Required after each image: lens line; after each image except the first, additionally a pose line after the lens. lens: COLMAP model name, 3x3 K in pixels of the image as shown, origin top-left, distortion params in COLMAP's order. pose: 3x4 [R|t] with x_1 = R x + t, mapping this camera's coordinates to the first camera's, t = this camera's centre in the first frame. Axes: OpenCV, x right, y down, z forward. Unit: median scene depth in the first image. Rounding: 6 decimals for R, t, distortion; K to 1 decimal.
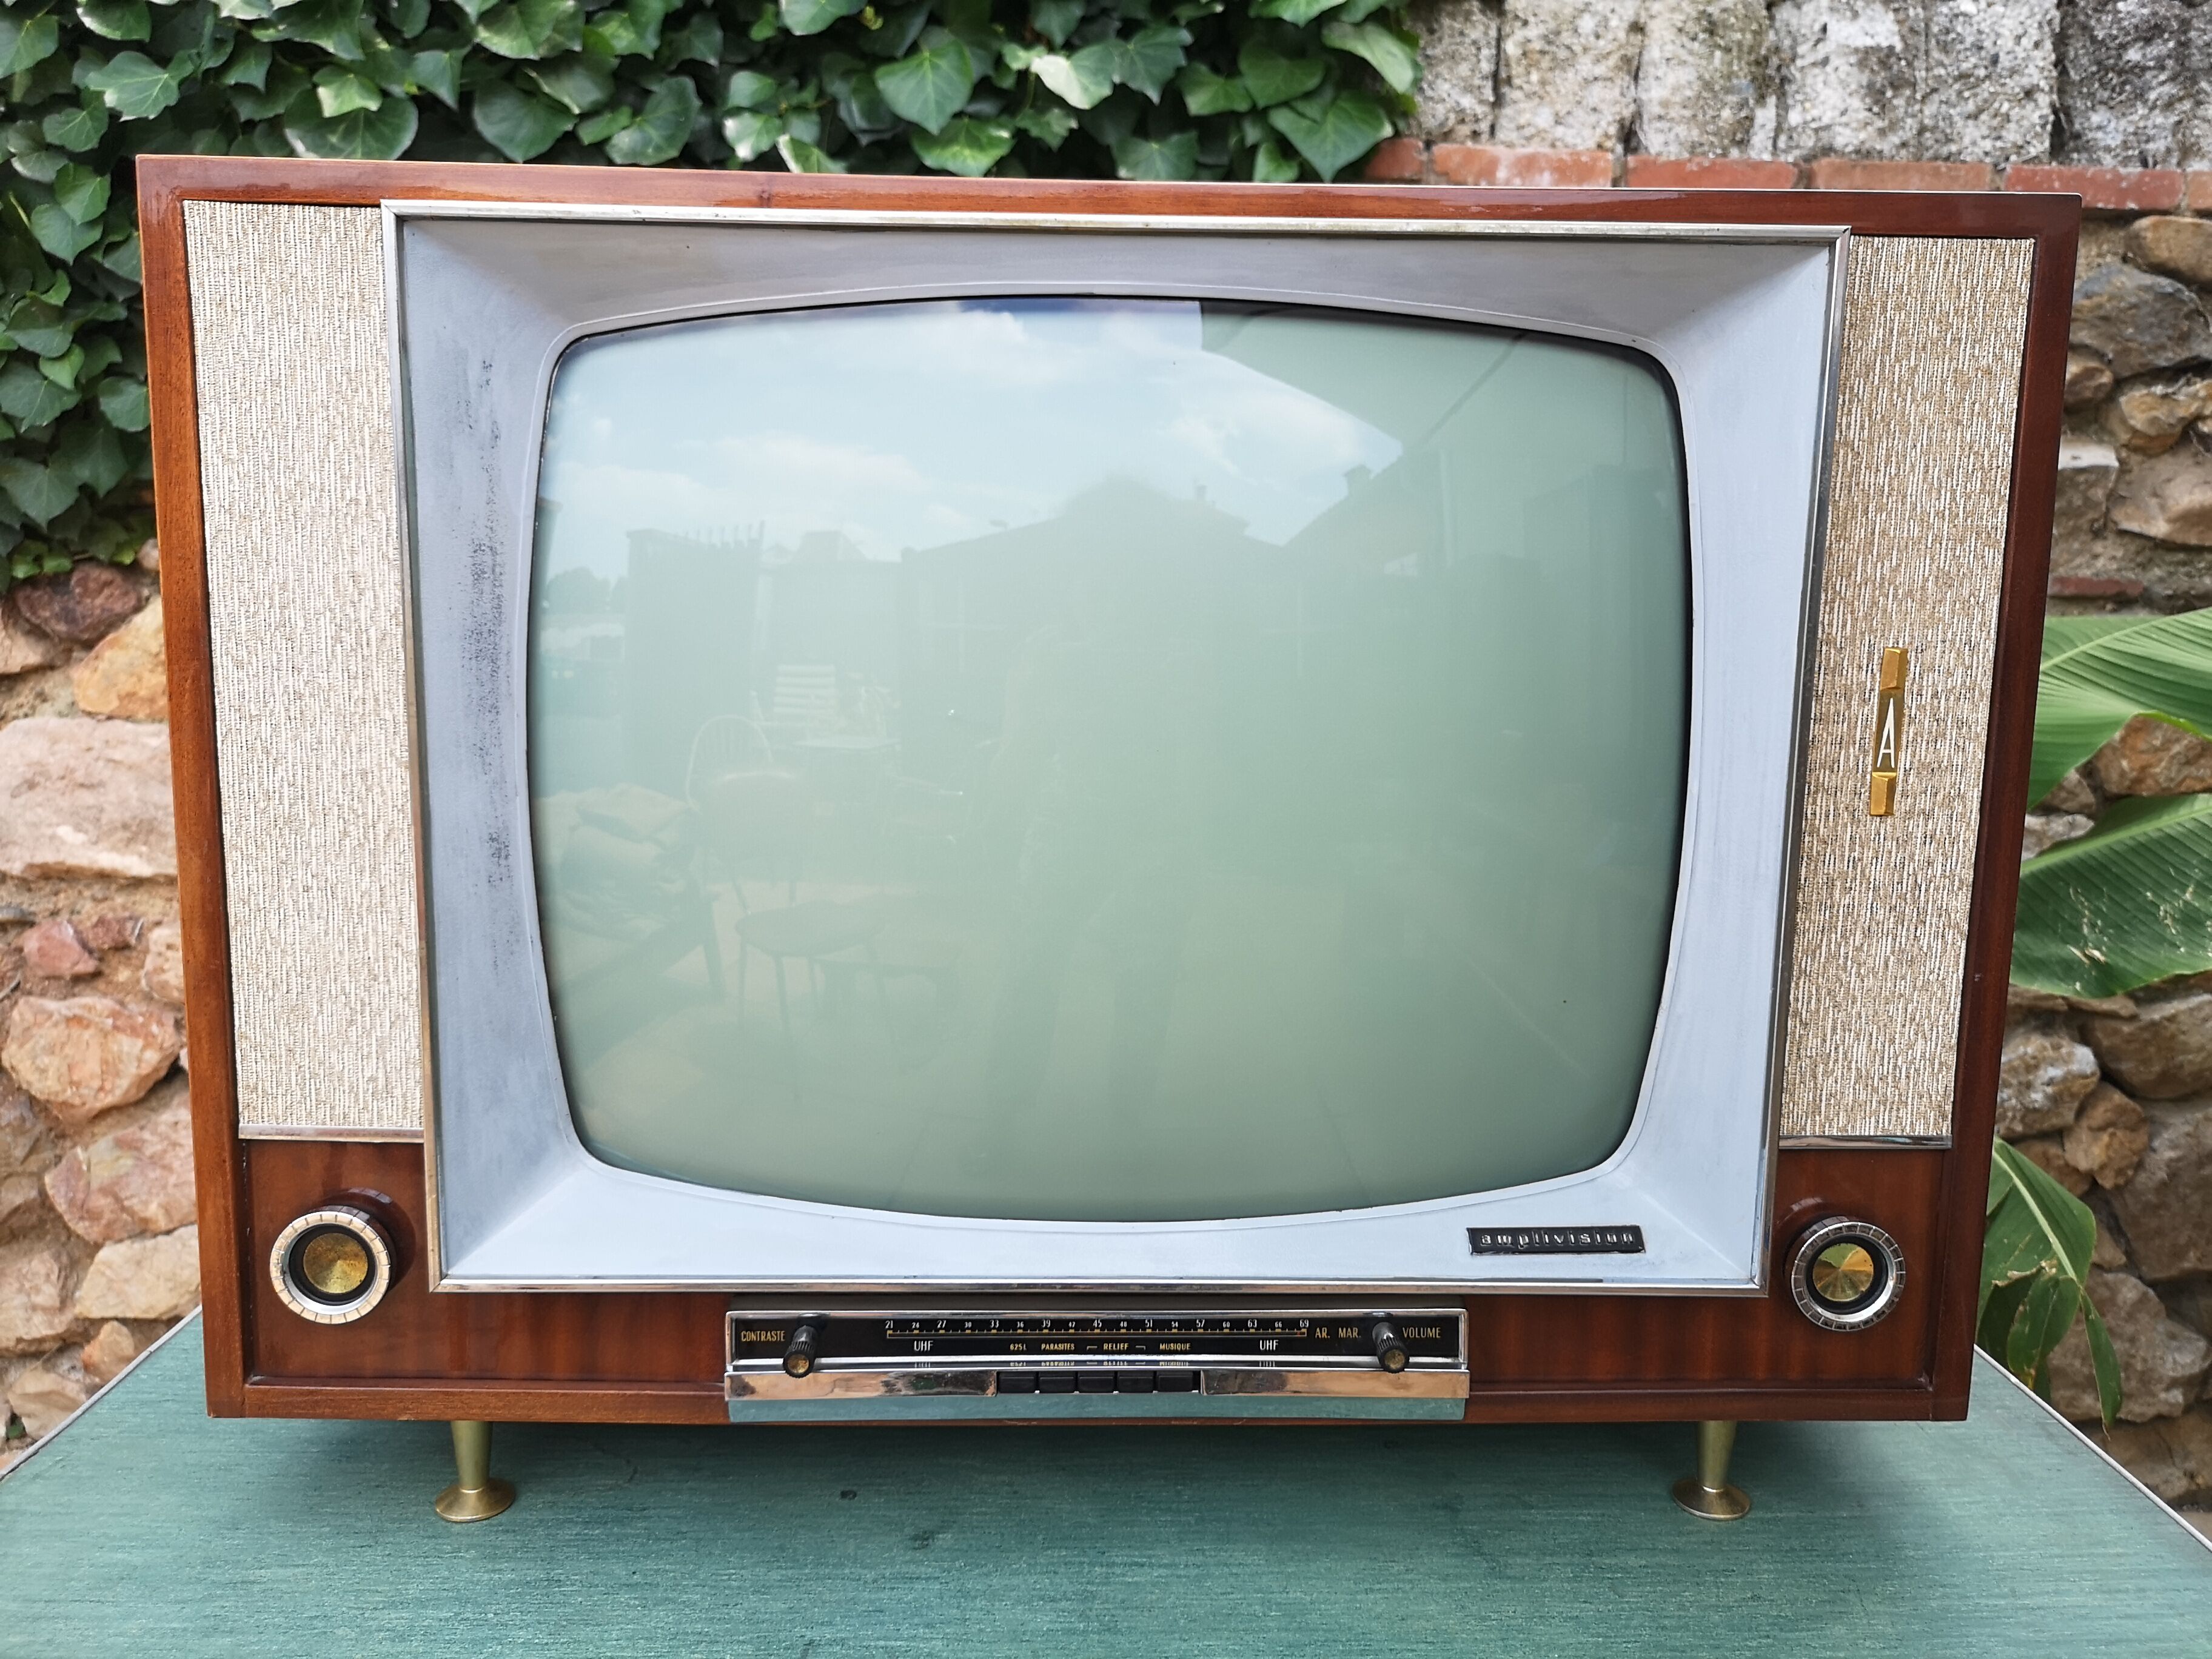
lens RADIAL K [[1738.0, 0, 1124.6], [0, 1738.0, 827.9], [0, 0, 1]] dist [0.023650, -0.022070]
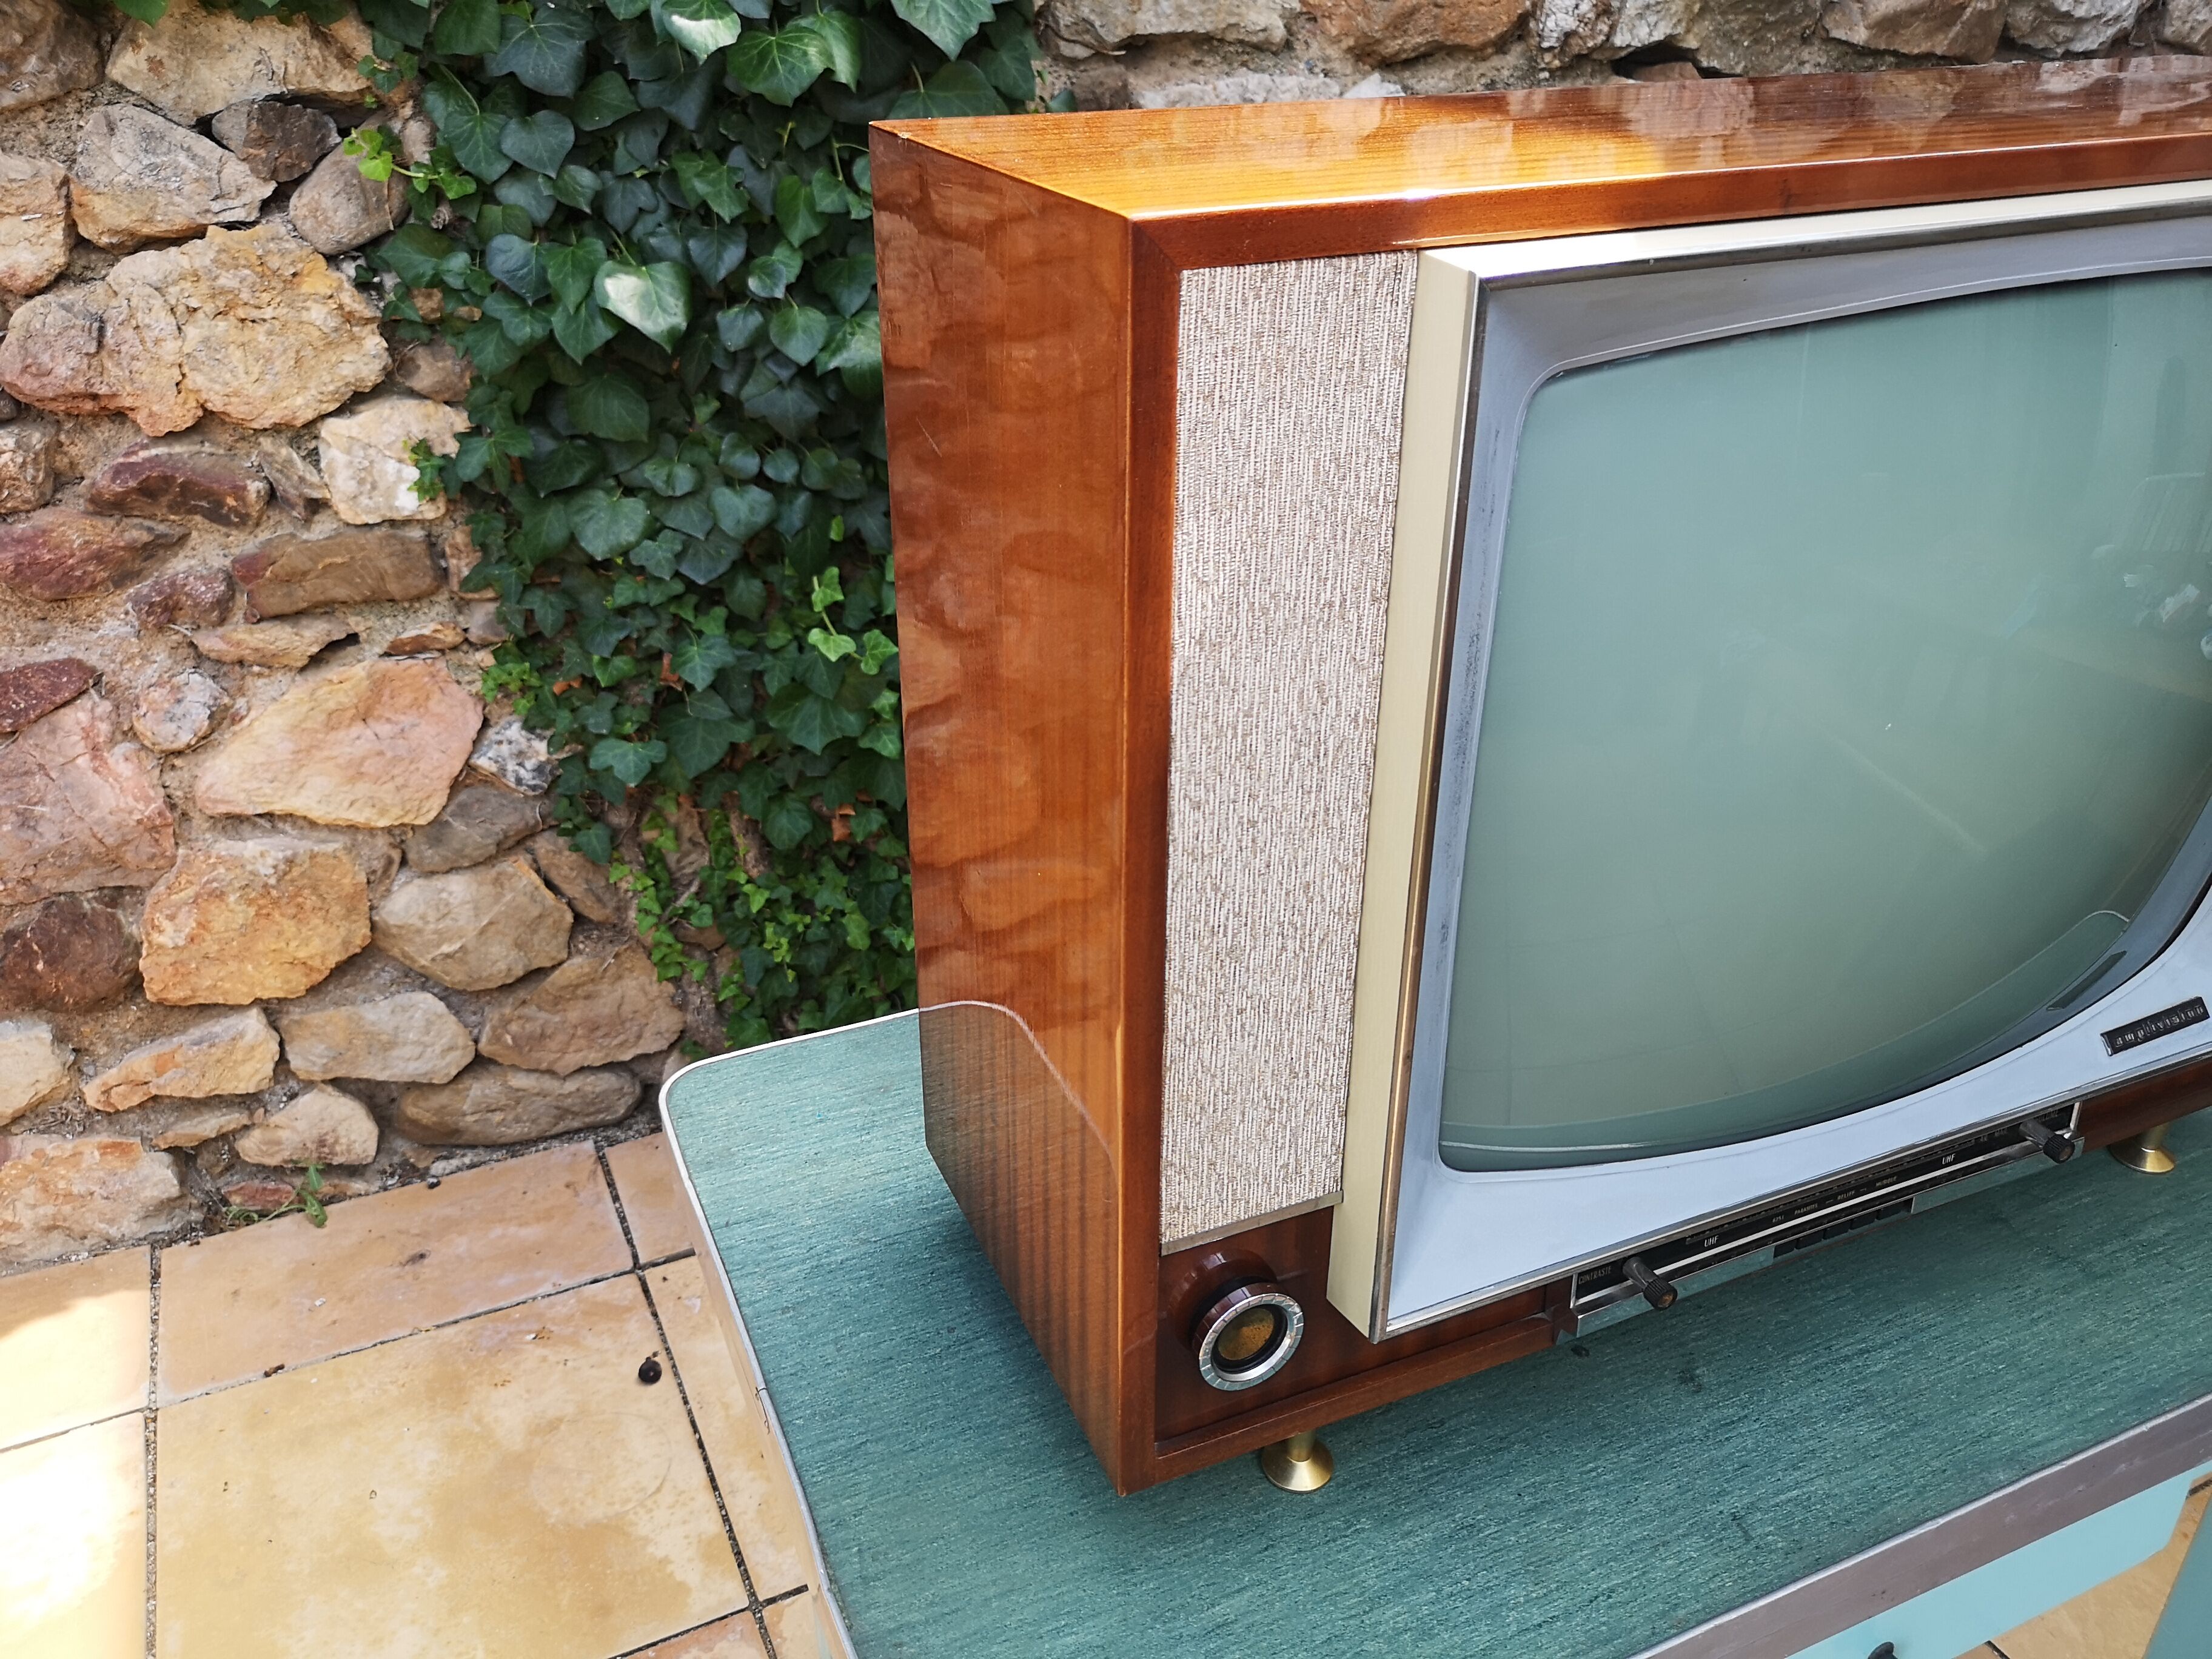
lens RADIAL K [[1738.0, 0, 1112.8], [0, 1738.0, 835.1], [0, 0, 1]] dist [0.023650, -0.022070]
pose [[0.924998, -0.198004, 0.324305, -0.778951], [0.076241, 0.932855, 0.352093, -0.362035], [-0.372245, -0.300959, 0.877985, 0.249816]]
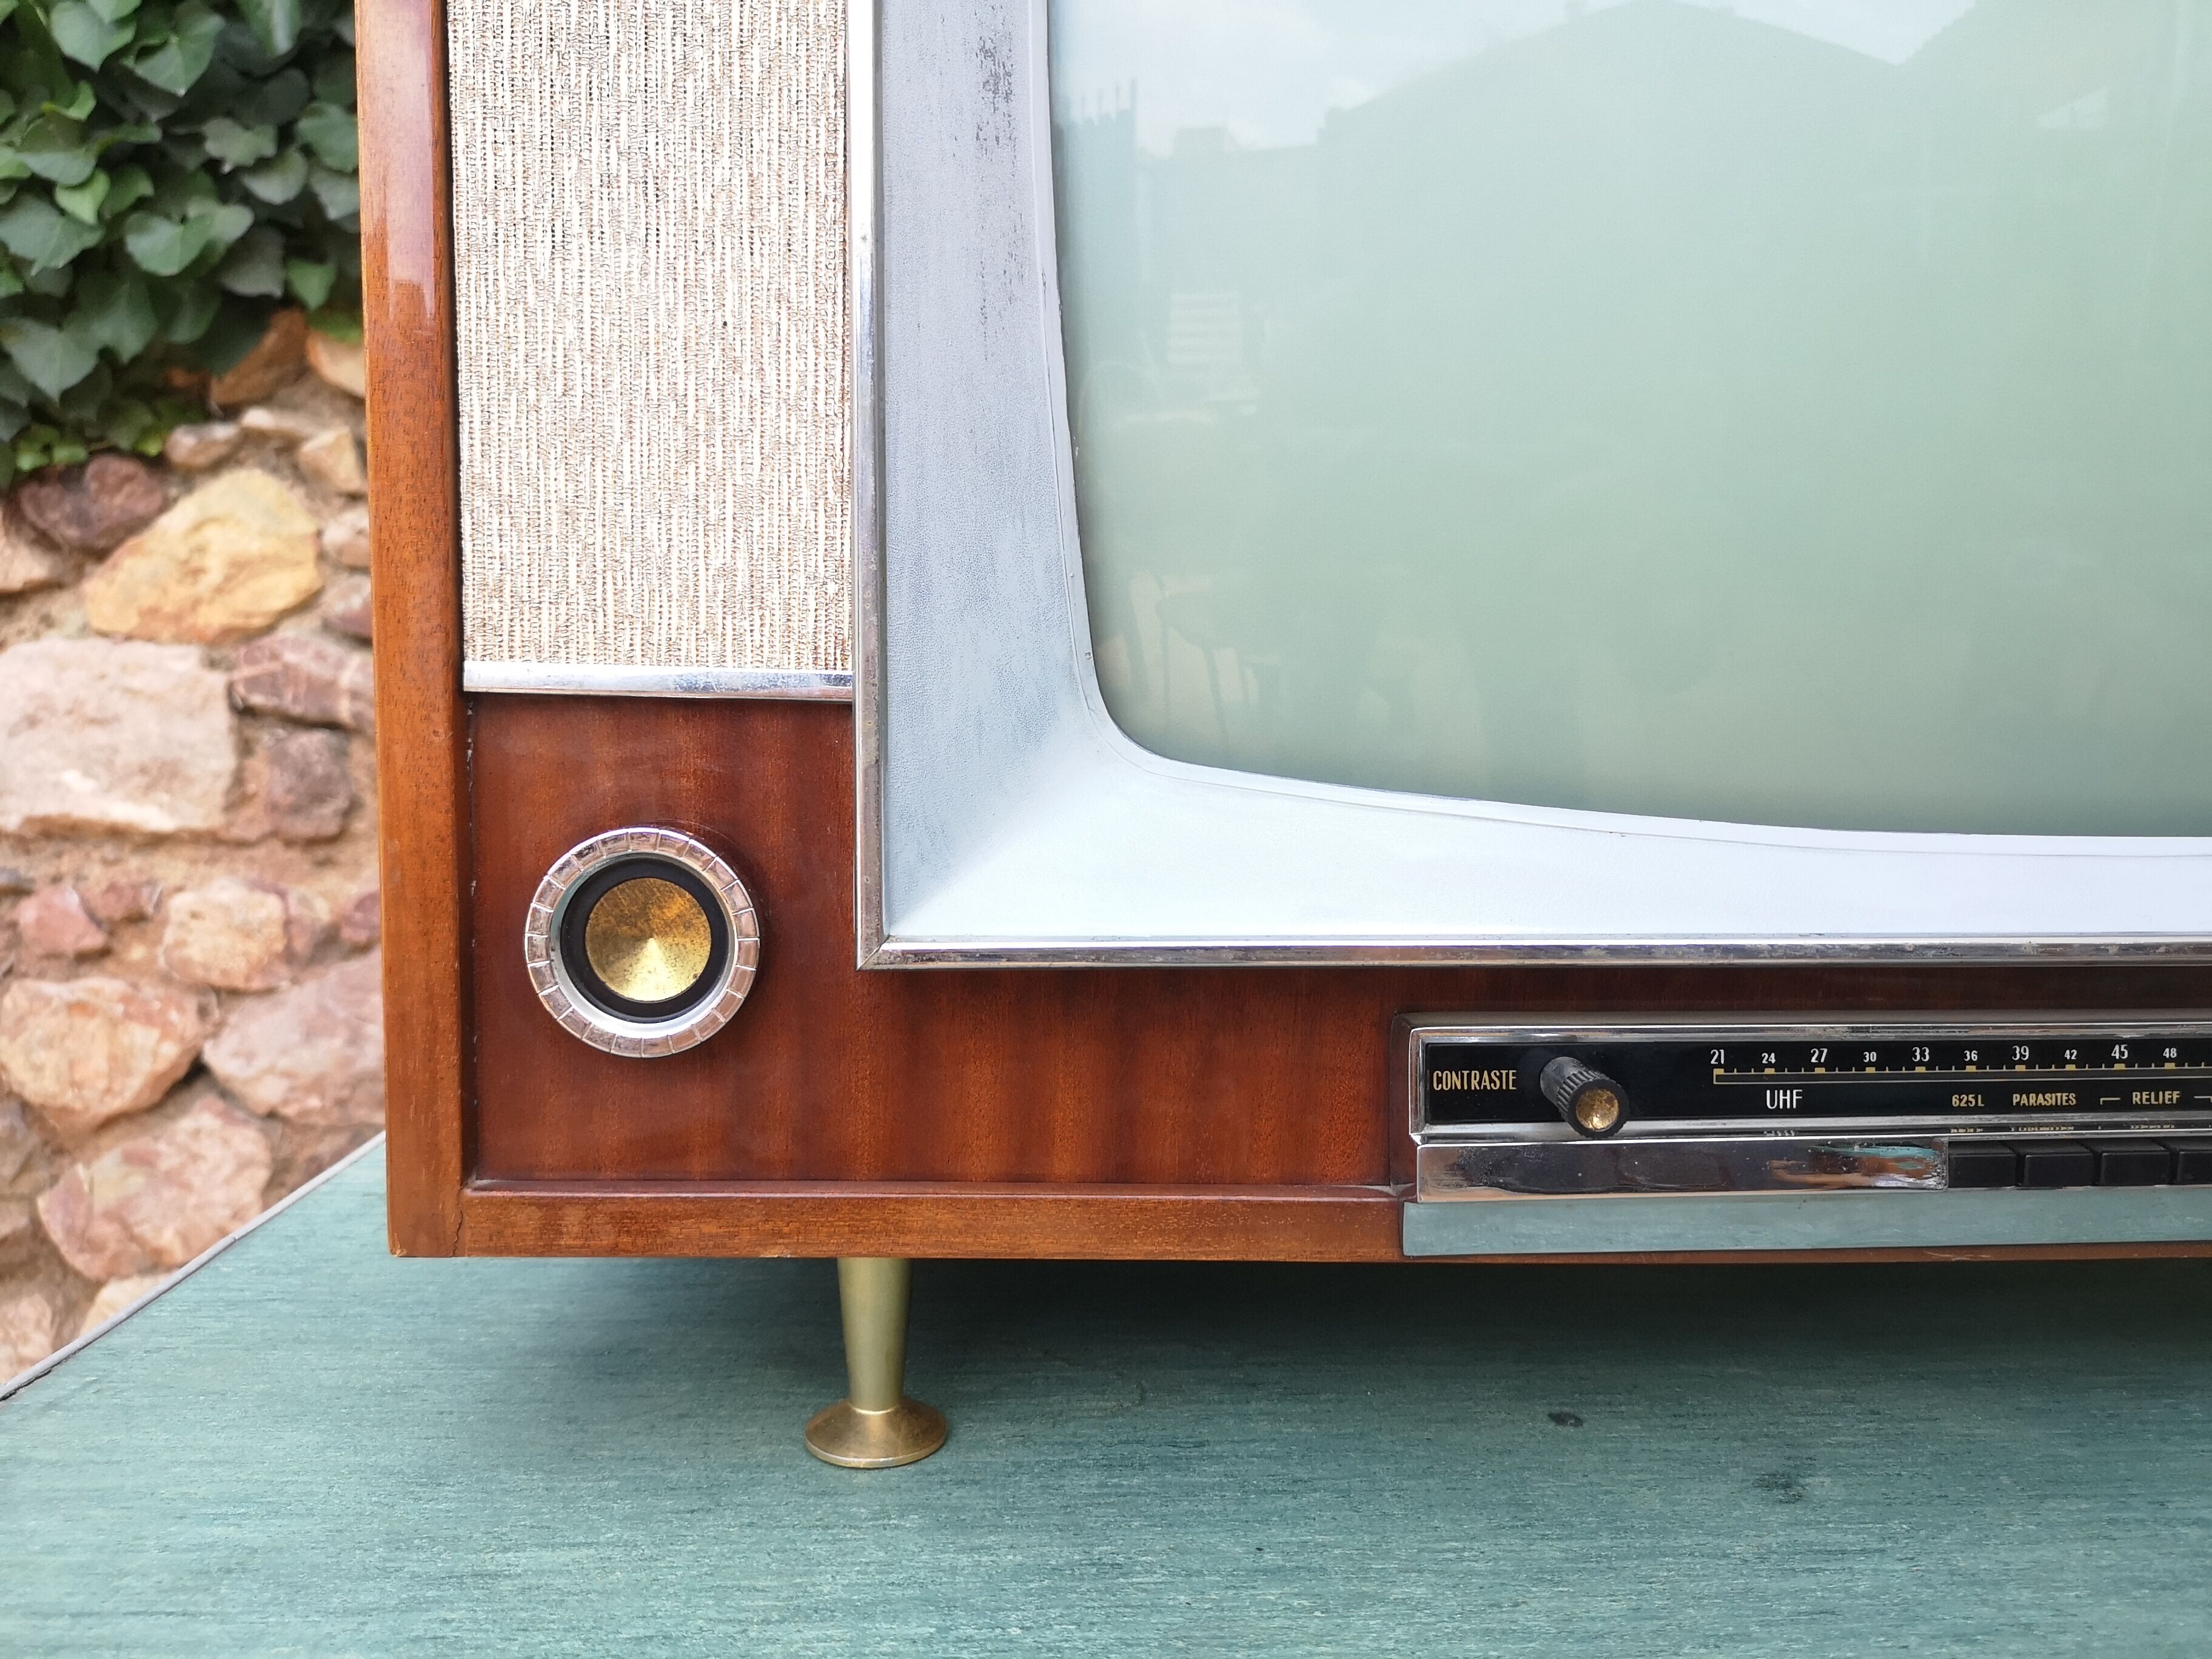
lens RADIAL K [[1738.0, 0, 1104.4], [0, 1738.0, 827.5], [0, 0, 1]] dist [0.023650, -0.022070]
pose [[0.999856, -0.016527, -0.003880, -0.314125], [0.016247, 0.997836, -0.063709, 0.249743], [0.004925, 0.063637, 0.997961, 0.487221]]
